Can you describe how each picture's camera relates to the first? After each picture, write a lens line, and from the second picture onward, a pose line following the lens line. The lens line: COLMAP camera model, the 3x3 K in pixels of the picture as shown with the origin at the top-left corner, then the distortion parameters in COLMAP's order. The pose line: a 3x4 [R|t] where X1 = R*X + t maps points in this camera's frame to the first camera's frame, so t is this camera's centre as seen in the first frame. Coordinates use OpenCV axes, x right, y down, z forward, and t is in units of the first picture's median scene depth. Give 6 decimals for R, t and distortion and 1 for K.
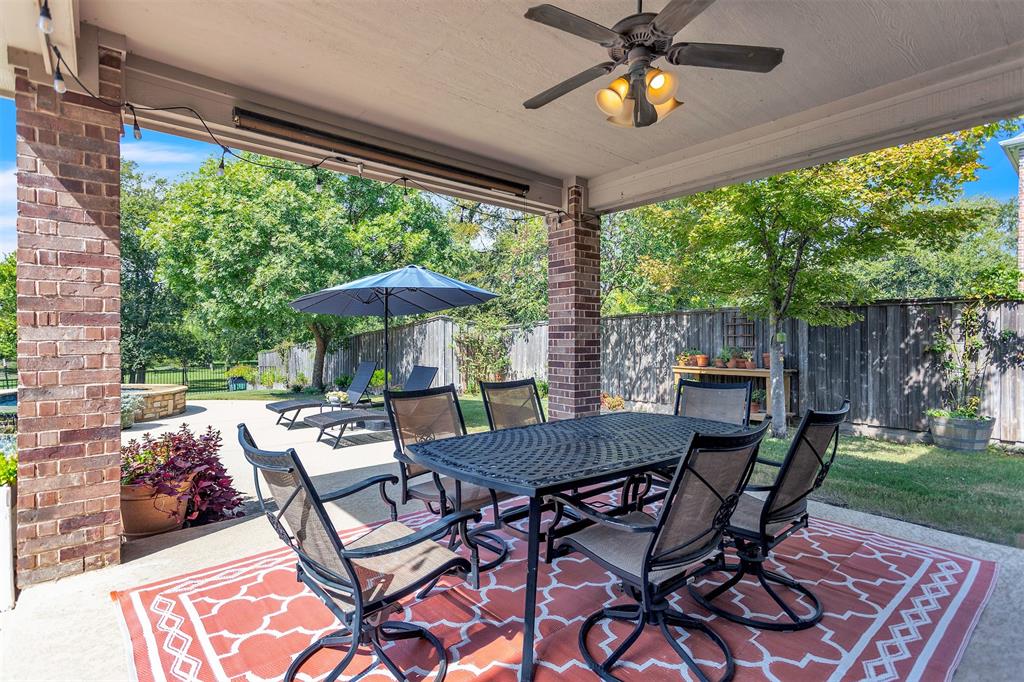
lens RADIAL K [[490.0, 0, 512.0], [0, 490.0, 341.0], [0, 0, 1]] dist [0.000885, 0.000131]
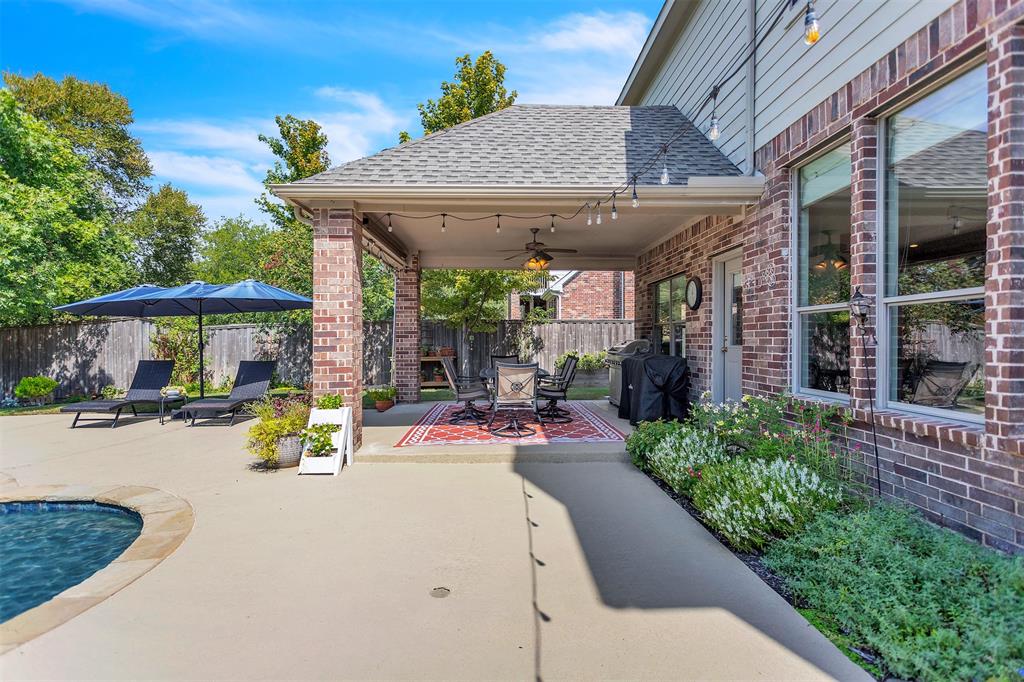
lens RADIAL K [[490.0, 0, 512.0], [0, 490.0, 341.0], [0, 0, 1]] dist [0.000885, 0.000131]
pose [[0.620066, -0.002291, 0.784546, -0.828145], [0.007598, 0.999966, -0.003085, 0.010846], [-0.784513, 0.007874, 0.620063, -0.315426]]
